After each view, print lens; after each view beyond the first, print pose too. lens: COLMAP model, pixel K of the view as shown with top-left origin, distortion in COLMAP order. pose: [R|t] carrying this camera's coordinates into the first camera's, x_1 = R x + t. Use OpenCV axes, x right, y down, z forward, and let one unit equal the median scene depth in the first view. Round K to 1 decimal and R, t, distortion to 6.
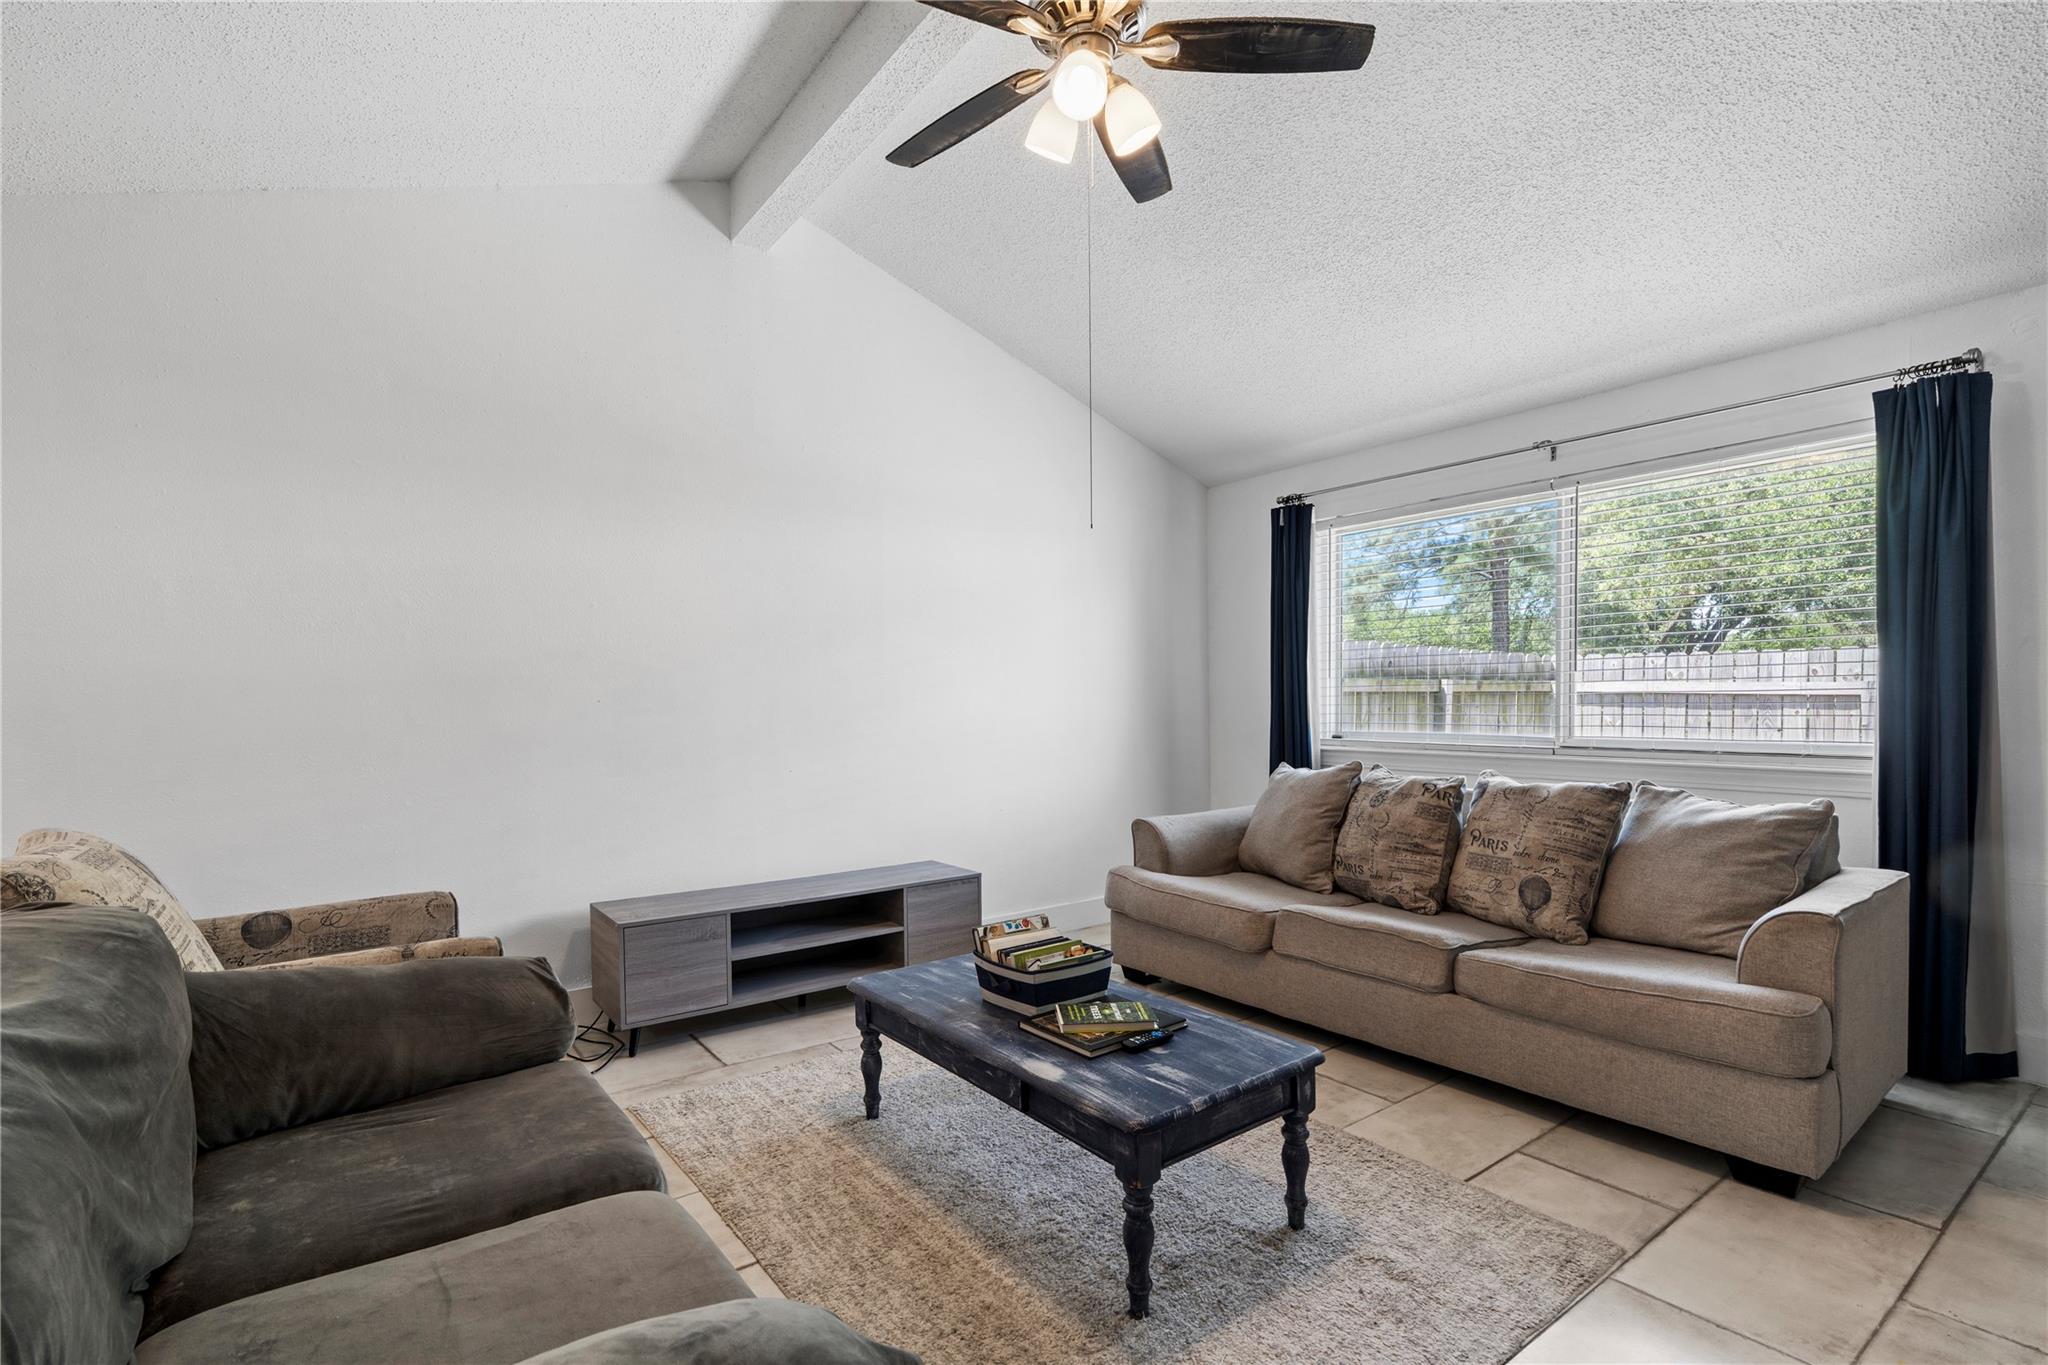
lens RADIAL K [[929.9, 0, 1004.8], [0, 929.9, 737.0], [0, 0, 1]] dist [-0.000070, -0.000927]
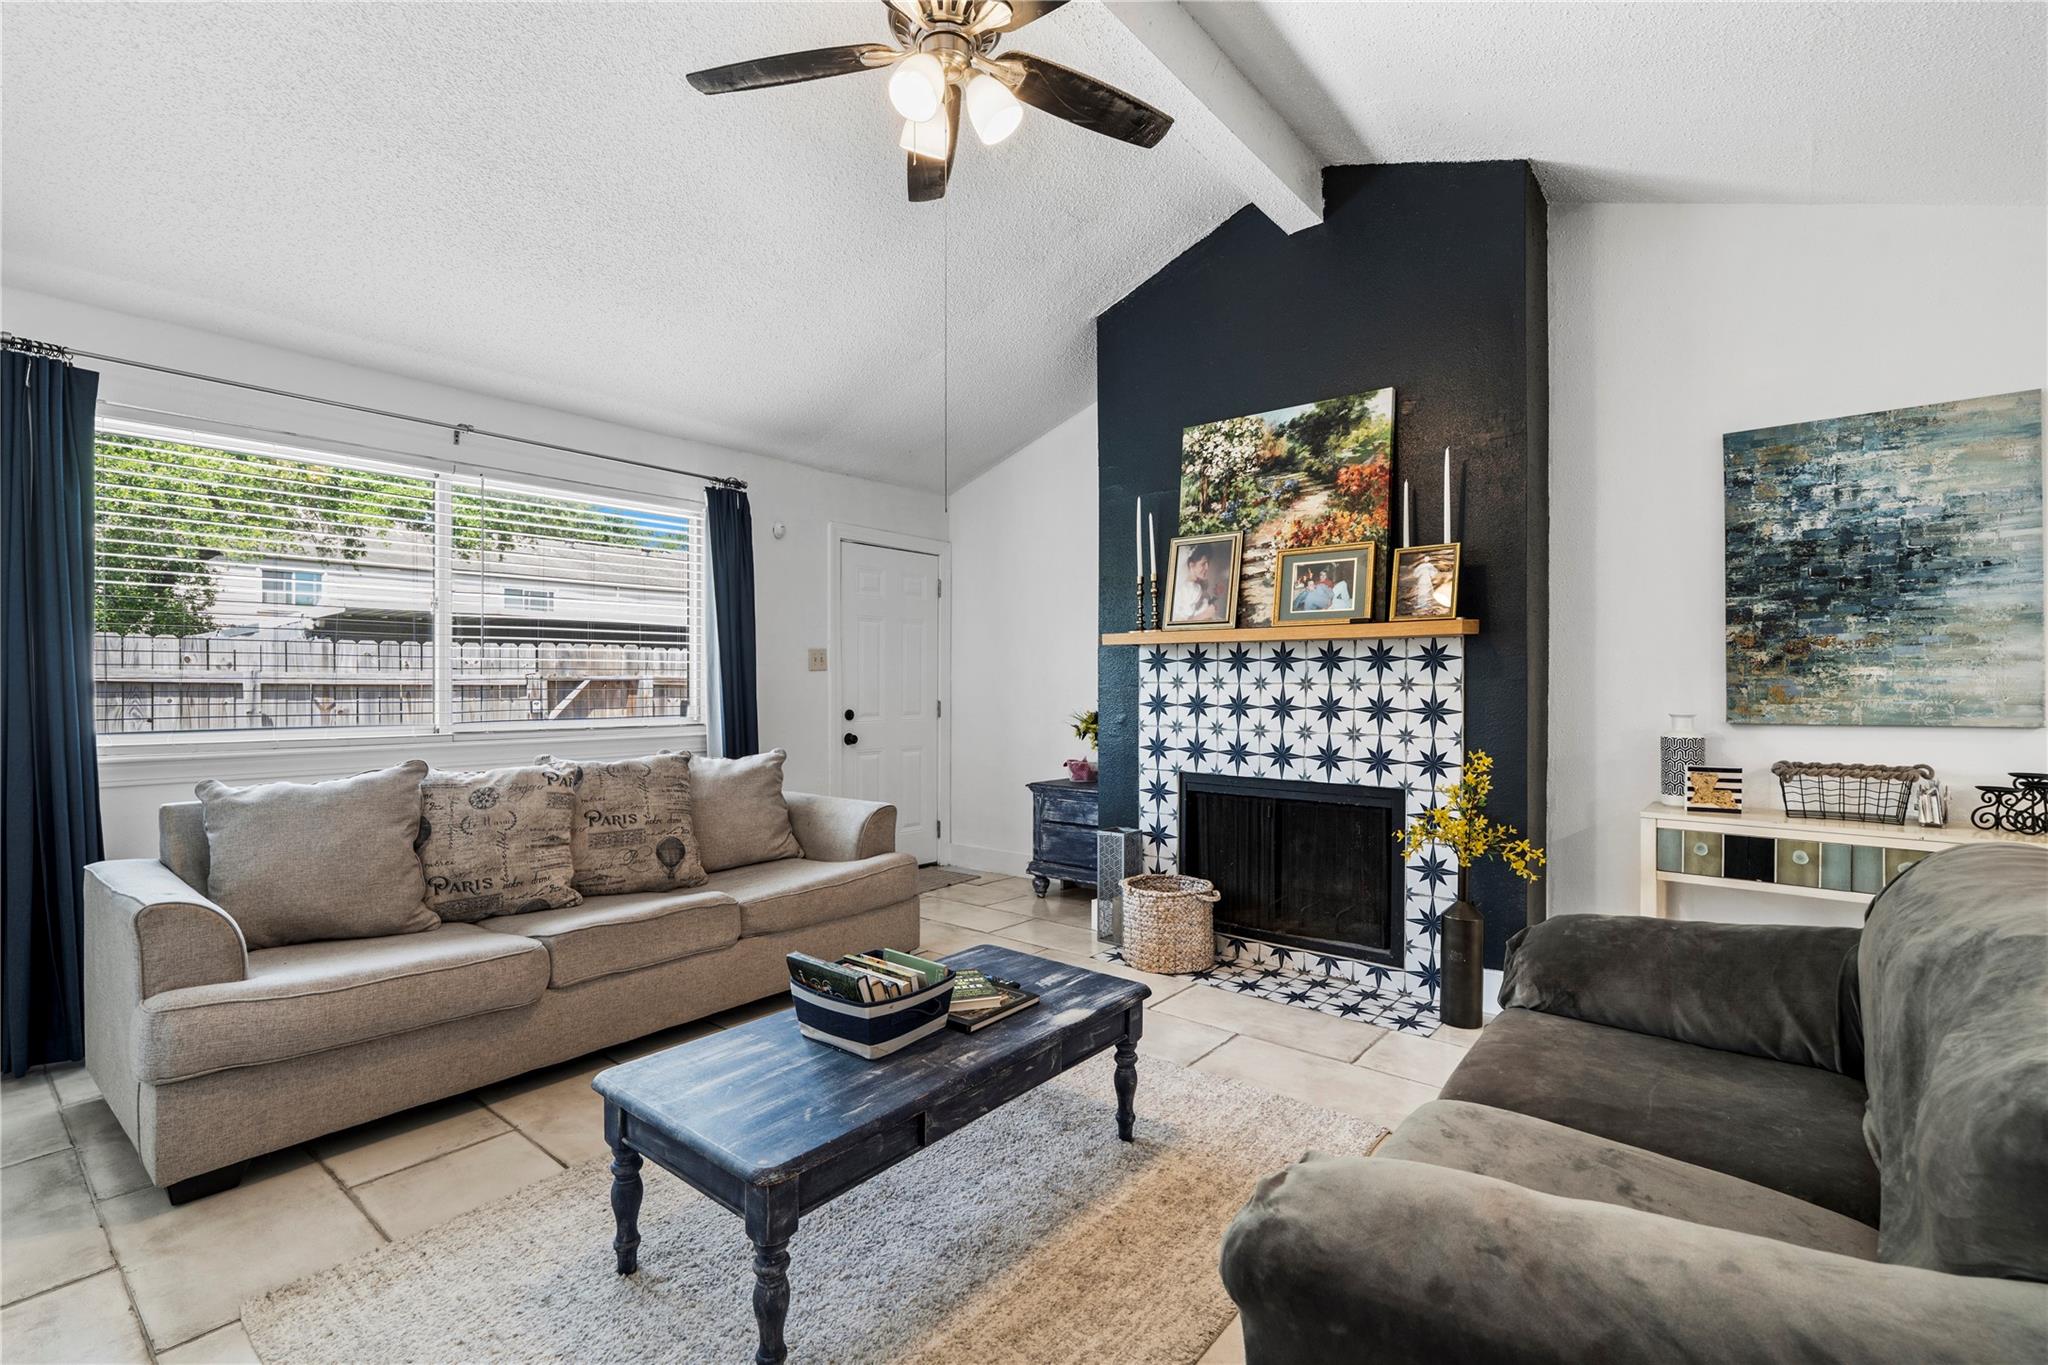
lens RADIAL K [[929.9, 0, 1020.8], [0, 929.9, 693.7], [0, 0, 1]] dist [-0.000070, -0.000927]
pose [[-0.244470, -0.002565, 0.969653, -0.641534], [0.039761, 0.999129, 0.012667, -0.025263], [-0.968841, 0.041651, -0.244155, 0.833934]]
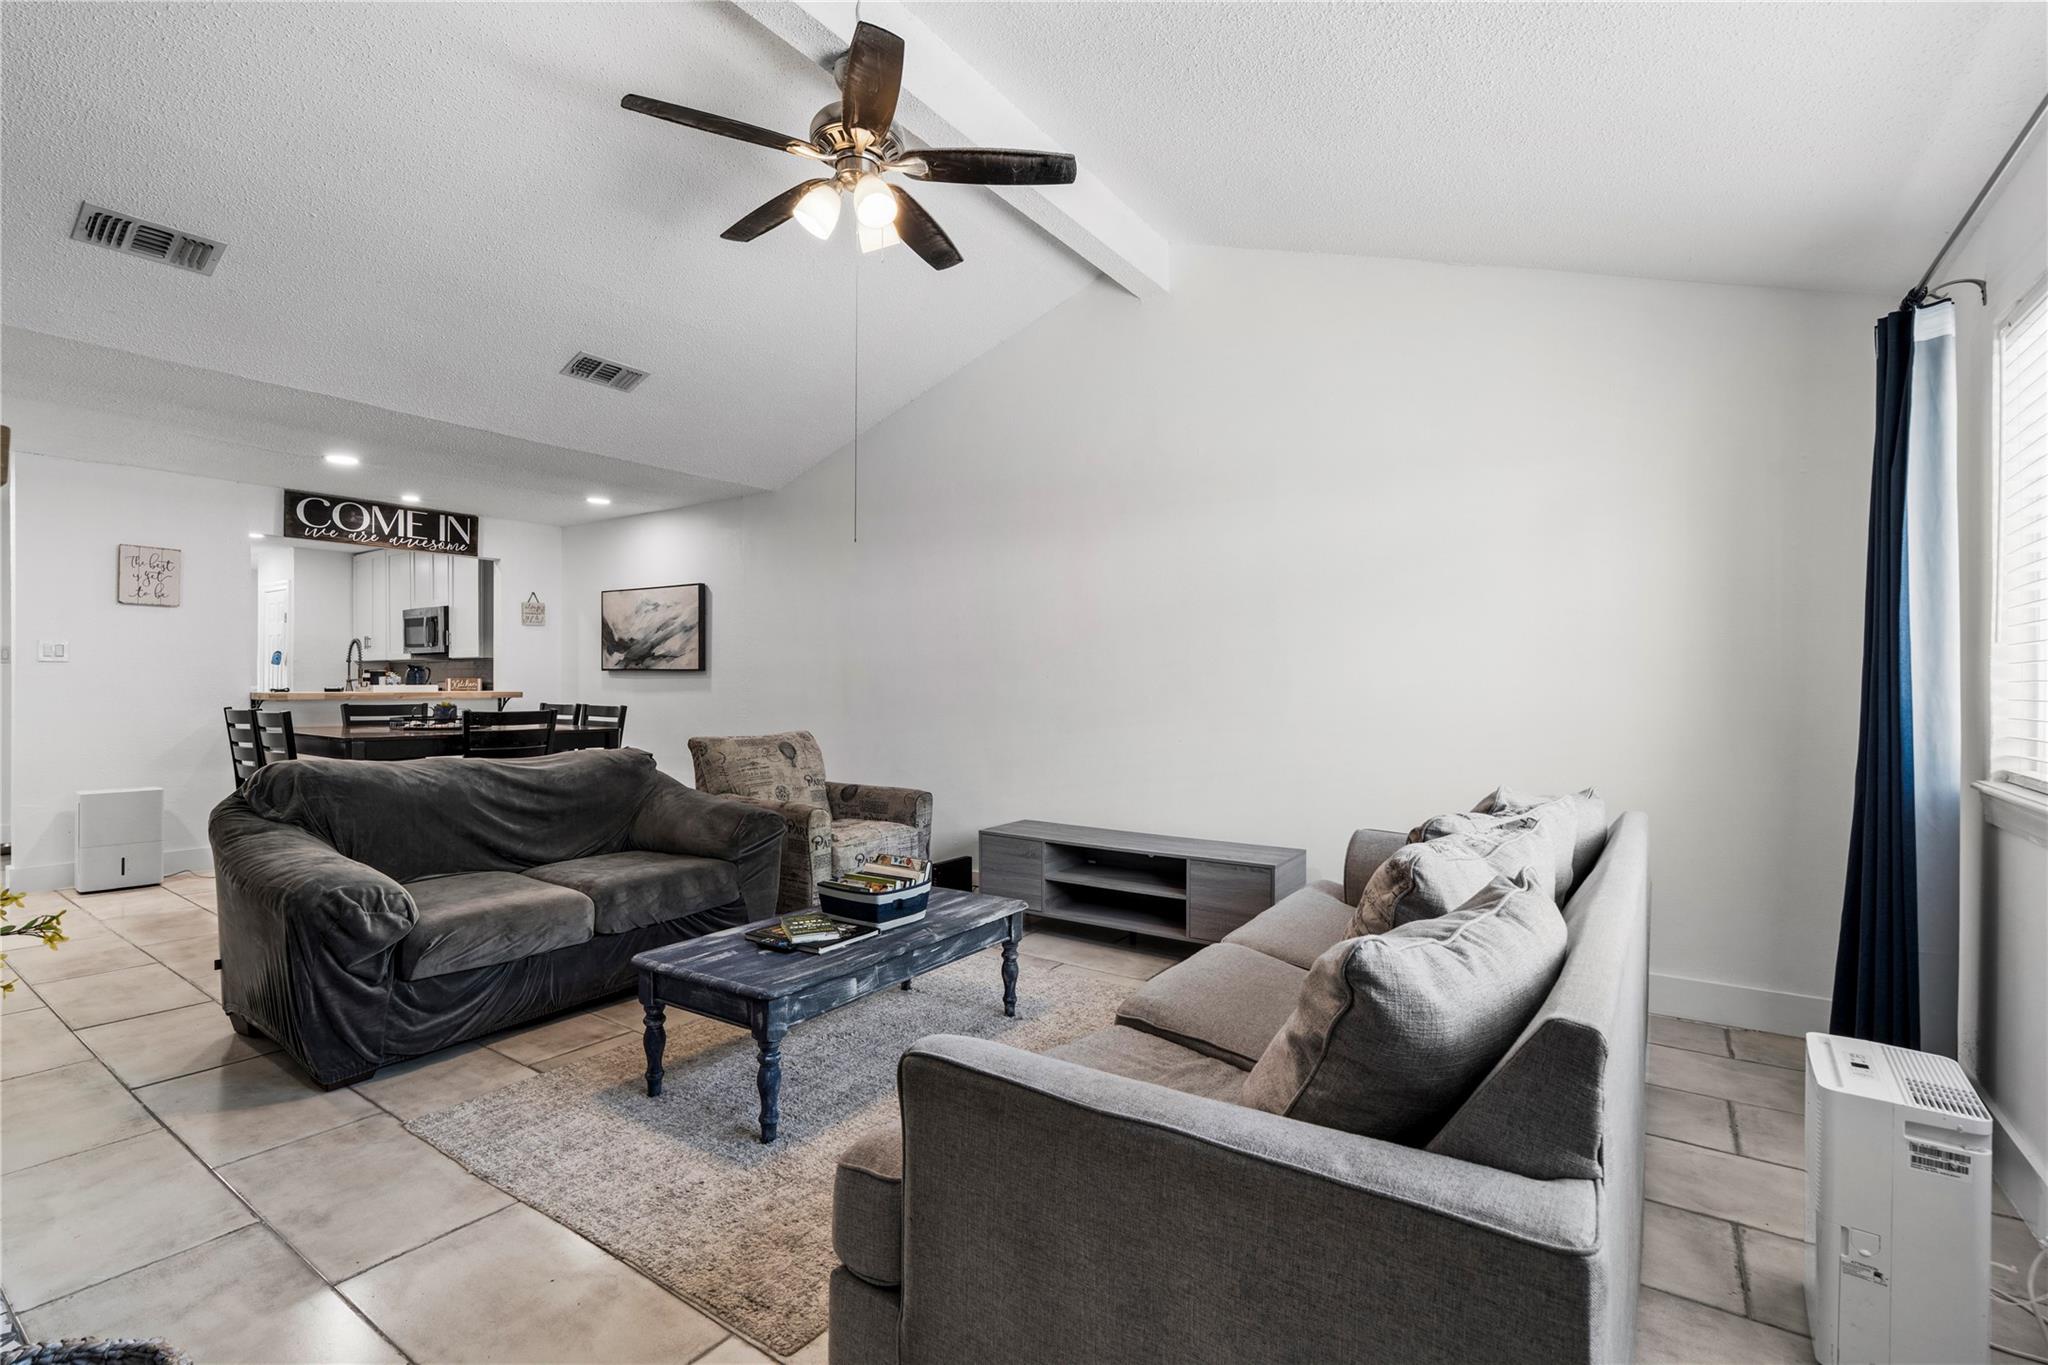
lens RADIAL K [[929.9, 0, 1035.0], [0, 929.9, 681.8], [0, 0, 1]] dist [-0.000070, -0.000927]
pose [[0.338158, 0.016067, -0.940952, 0.998276], [-0.041268, 0.999146, 0.002230, -0.036674], [0.940184, 0.038078, 0.338533, 0.600917]]
